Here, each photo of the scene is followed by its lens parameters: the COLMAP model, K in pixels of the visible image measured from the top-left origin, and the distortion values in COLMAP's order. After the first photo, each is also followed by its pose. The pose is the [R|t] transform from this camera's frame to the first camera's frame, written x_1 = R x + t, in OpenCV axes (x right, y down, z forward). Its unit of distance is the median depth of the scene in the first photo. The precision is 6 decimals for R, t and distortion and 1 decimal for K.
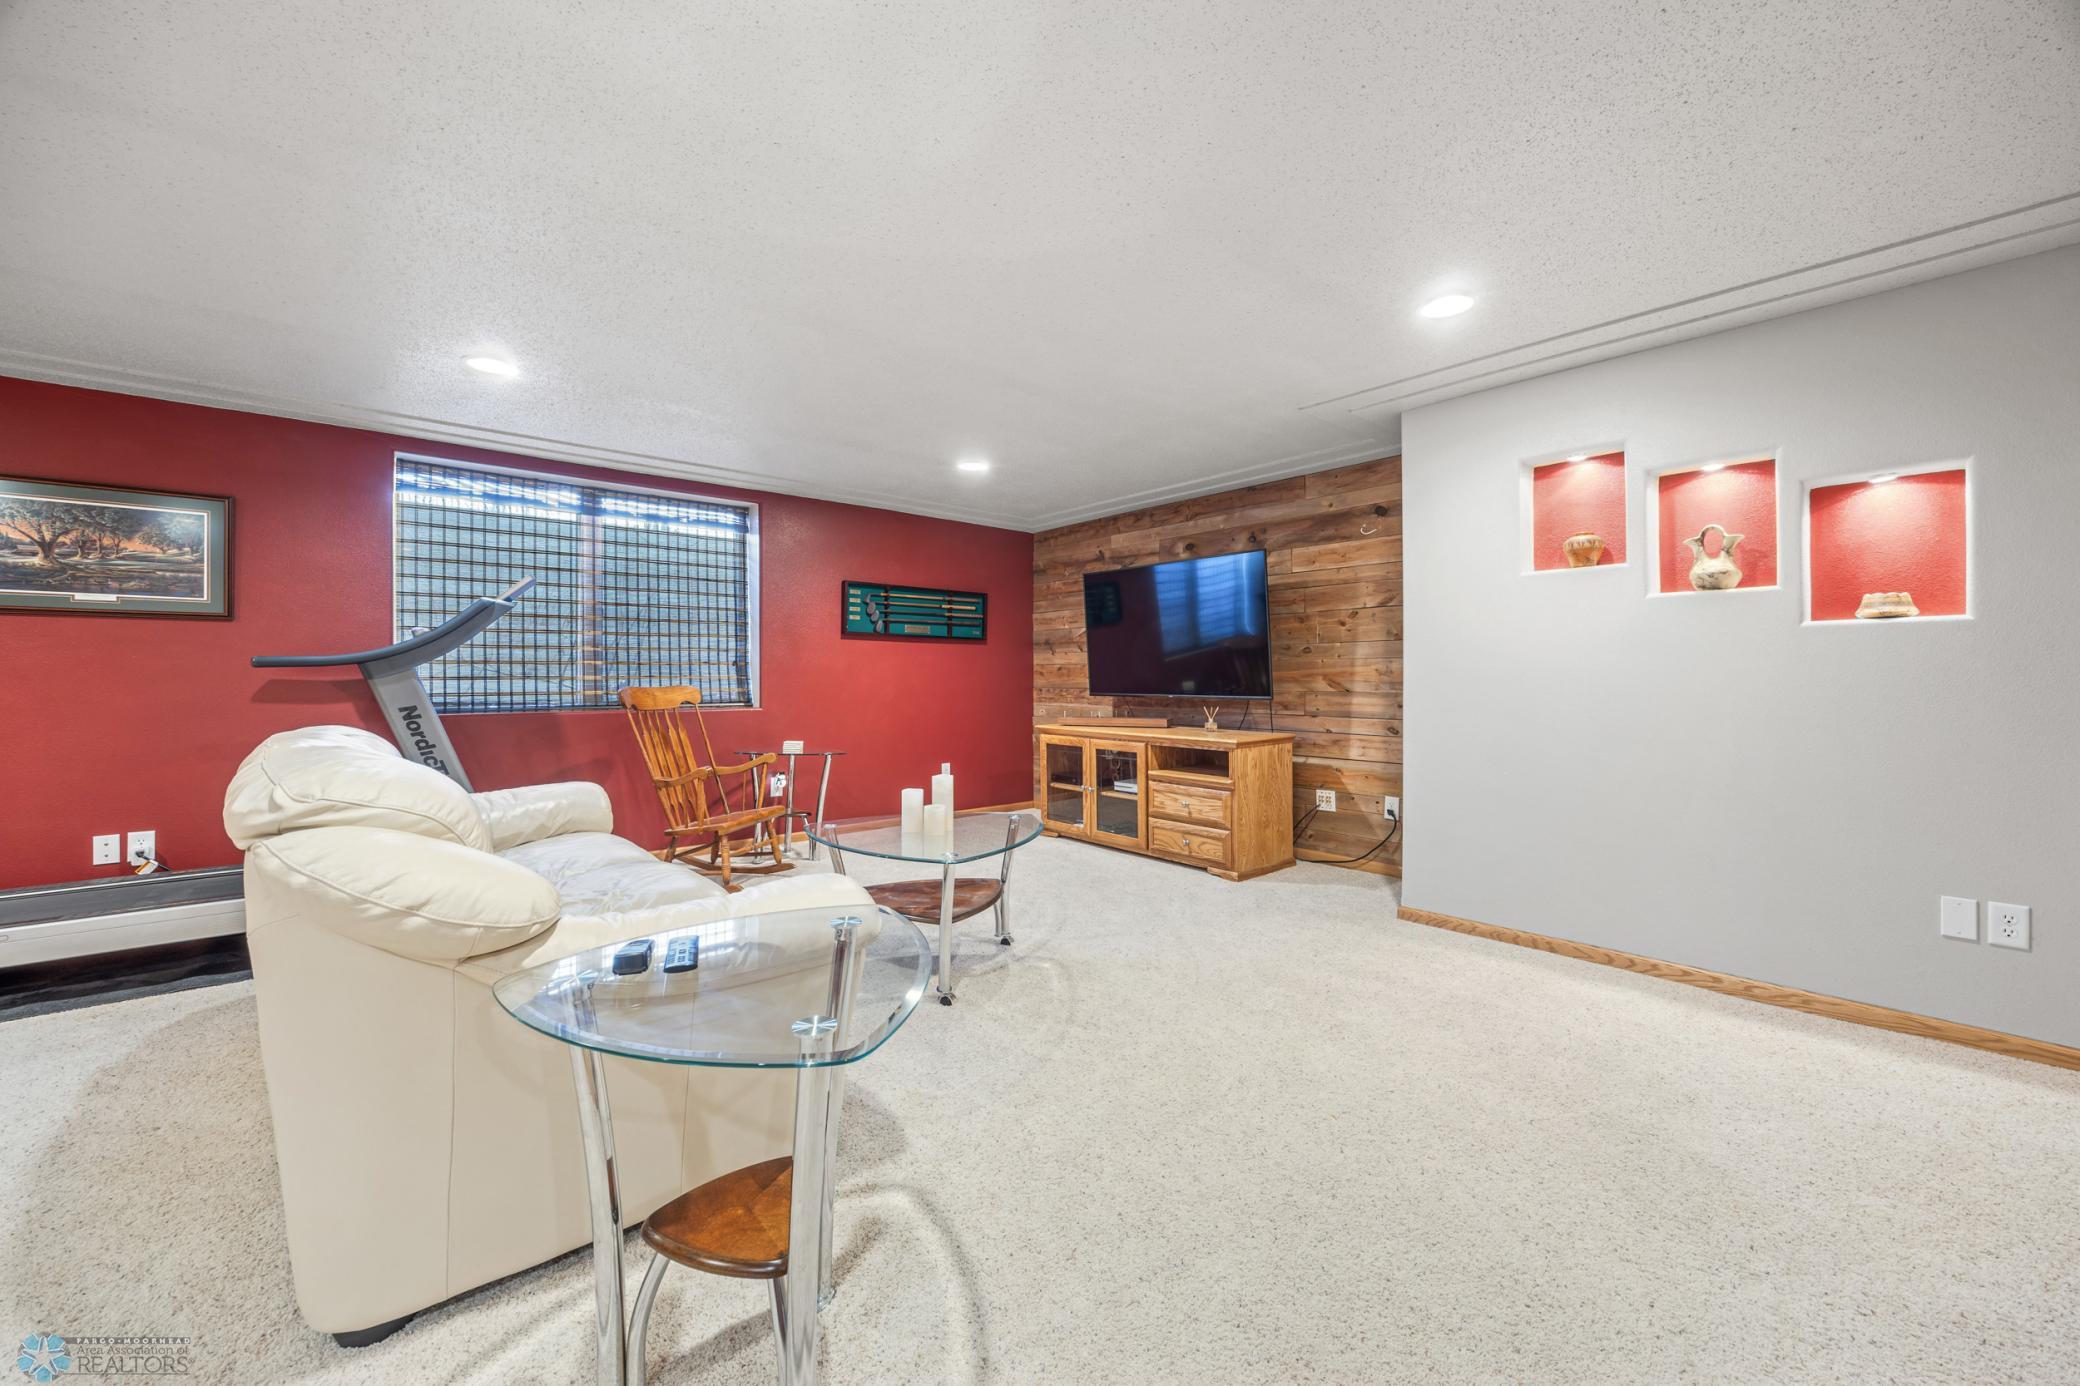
lens RADIAL K [[805.6, 0, 1047.4], [0, 805.6, 673.8], [0, 0, 1]] dist [-0.004092, -0.000023]
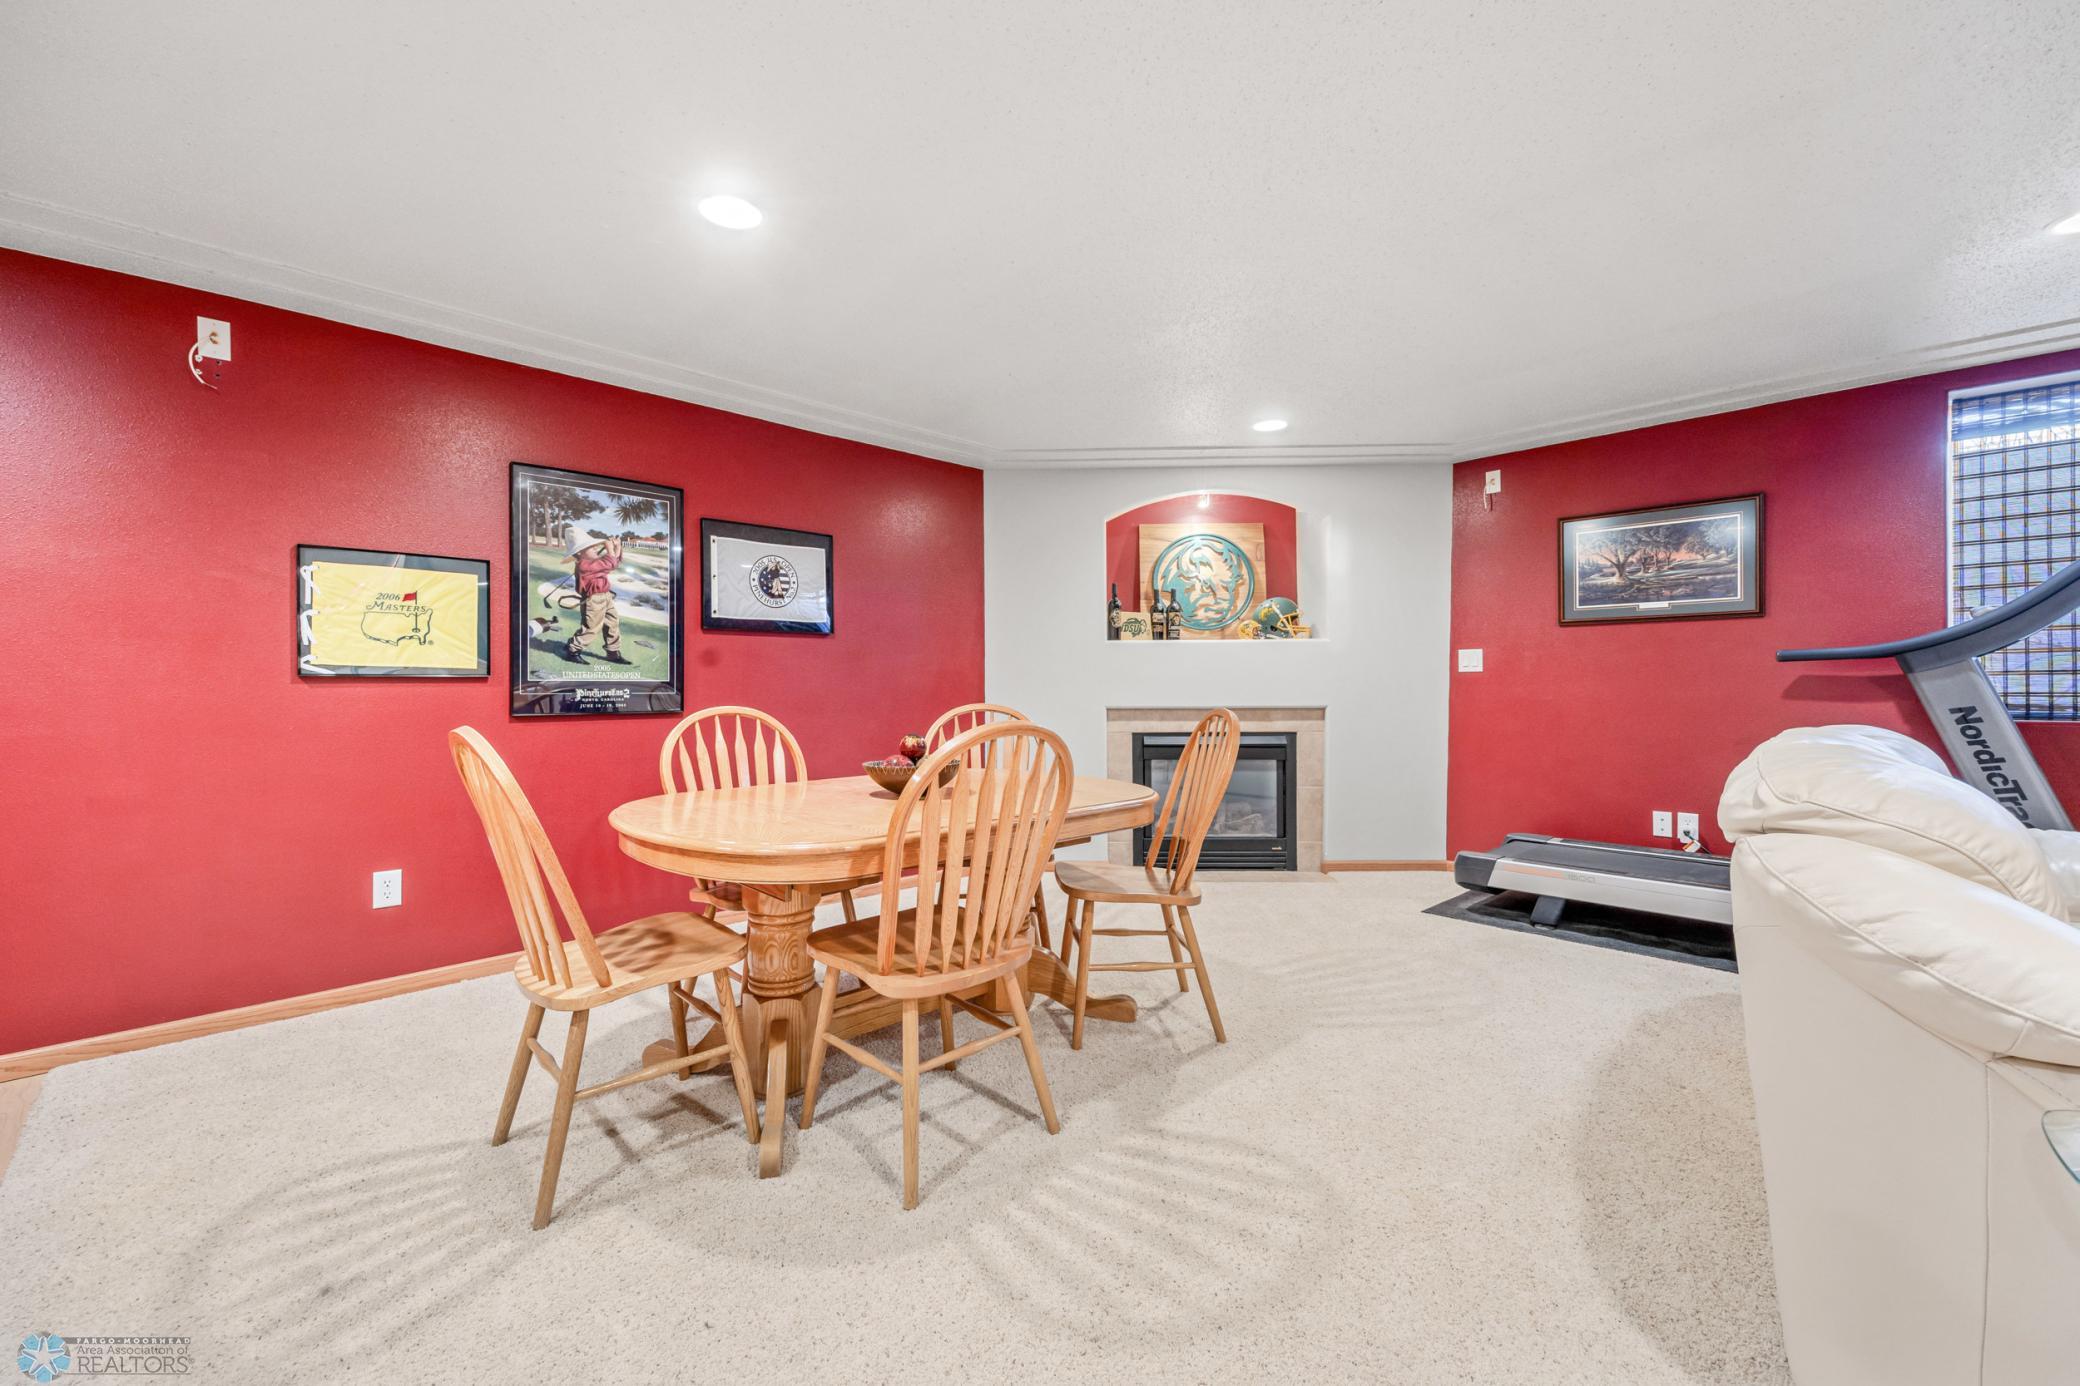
lens RADIAL K [[842.5, 0, 1041.3], [0, 842.5, 684.3], [0, 0, 1]] dist [0.001718, -0.000133]
pose [[0.048812, 0.002776, -0.998804, -0.009847], [0.008014, 0.999963, 0.003171, 0.007222], [0.998776, -0.008159, 0.048788, 0.048215]]
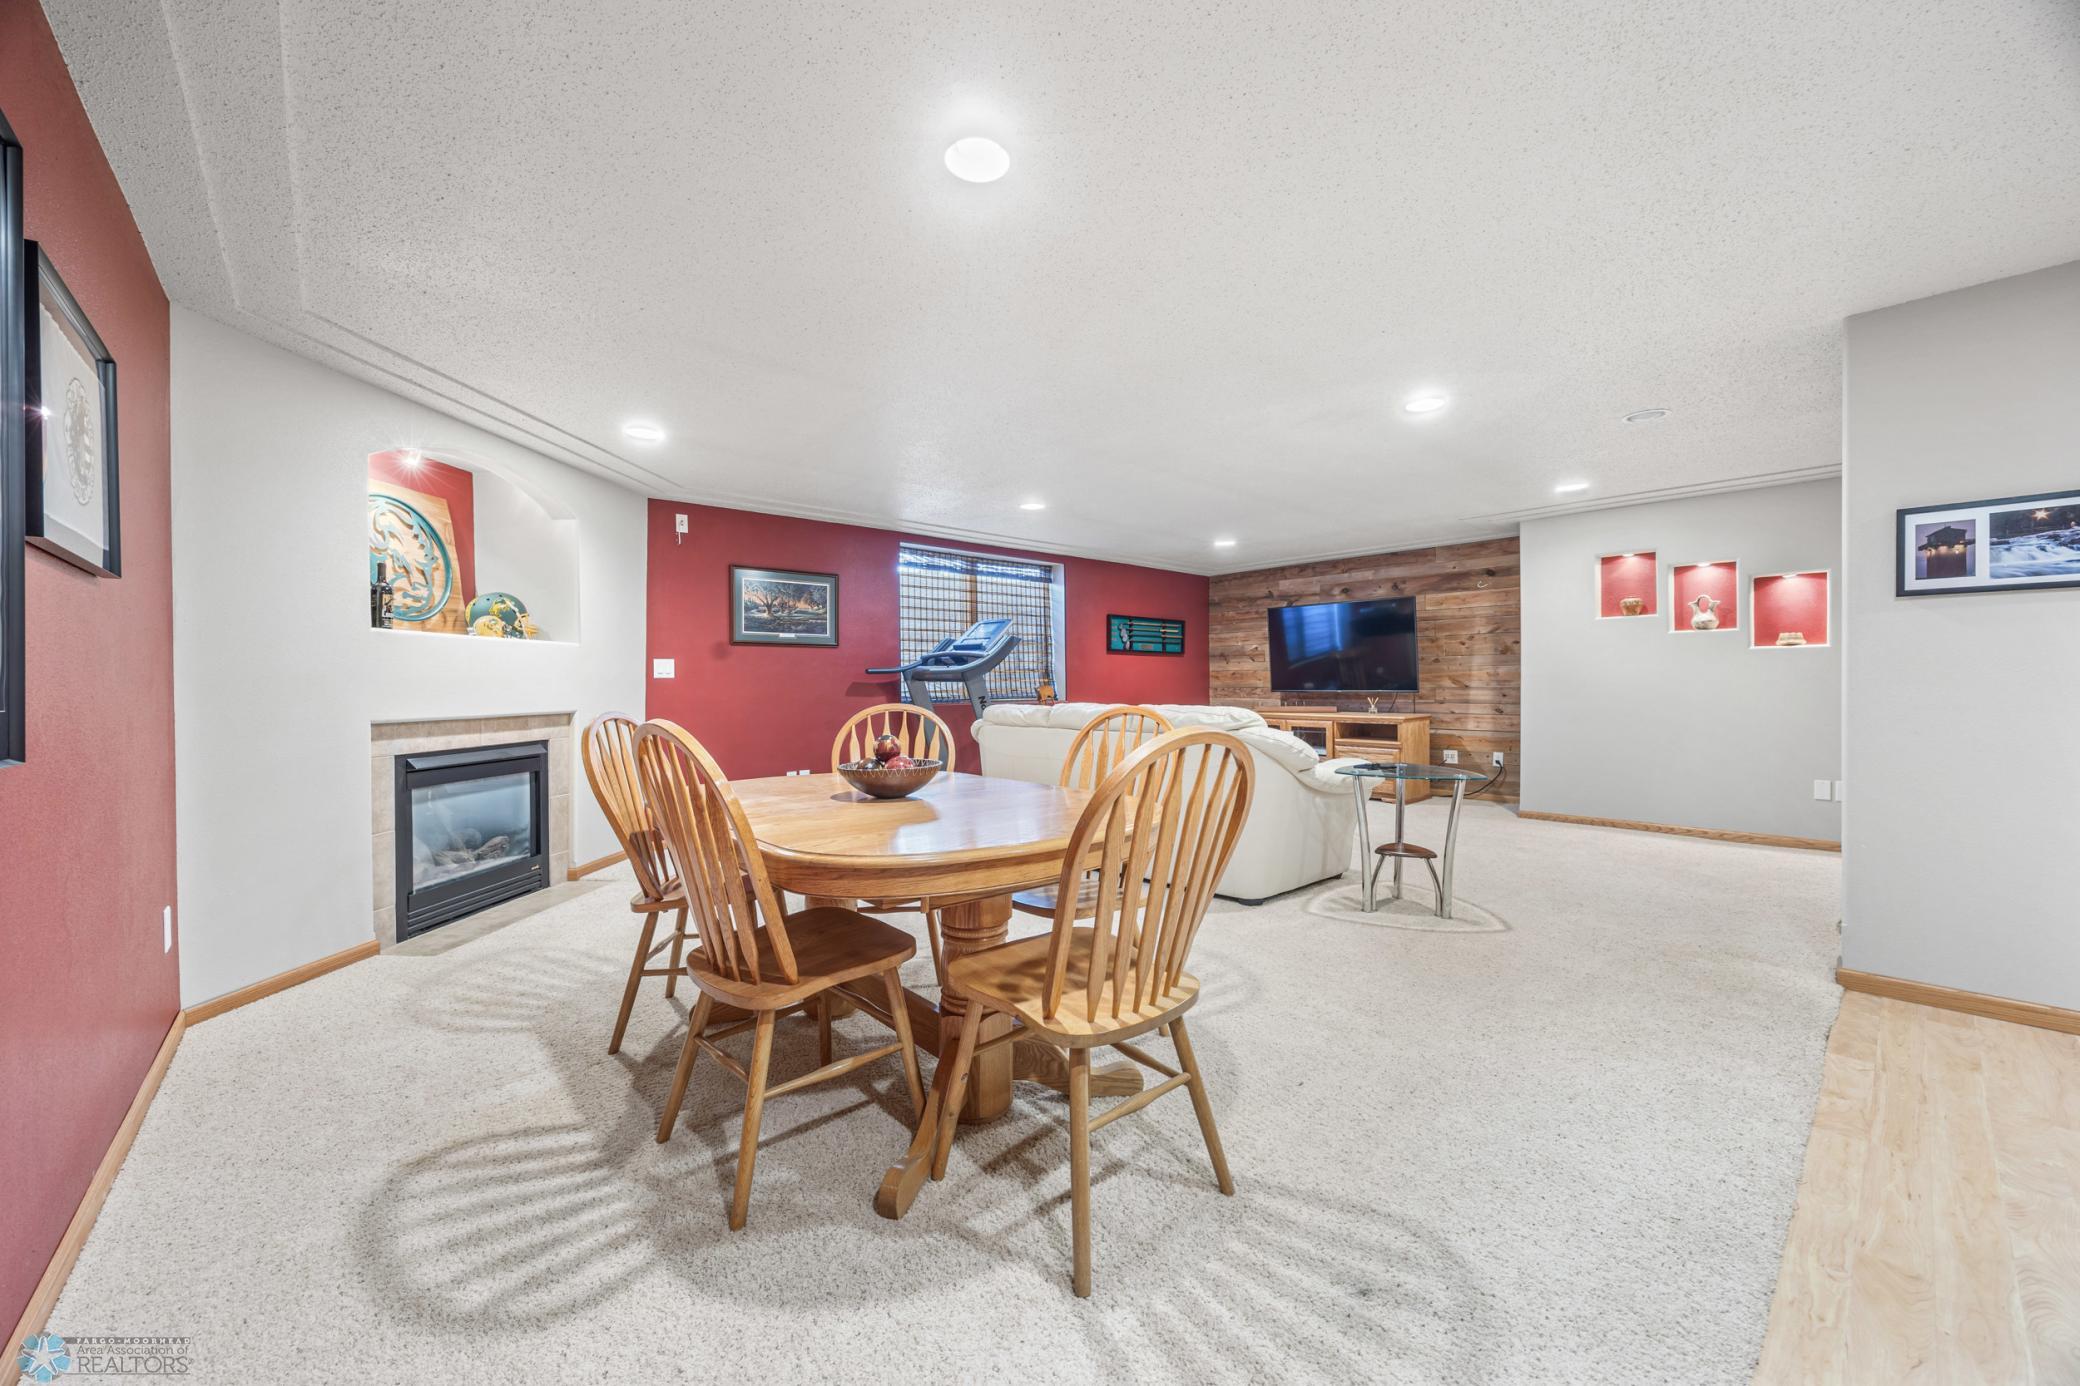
lens RADIAL K [[788.4, 0, 1034.8], [0, 788.4, 688.6], [0, 0, 1]] dist [-0.007189, -0.000162]
pose [[0.999962, -0.005563, 0.006682, -0.601502], [0.005493, 0.999930, 0.010477, 0.005711], [-0.006740, -0.010440, 0.999923, -0.663055]]
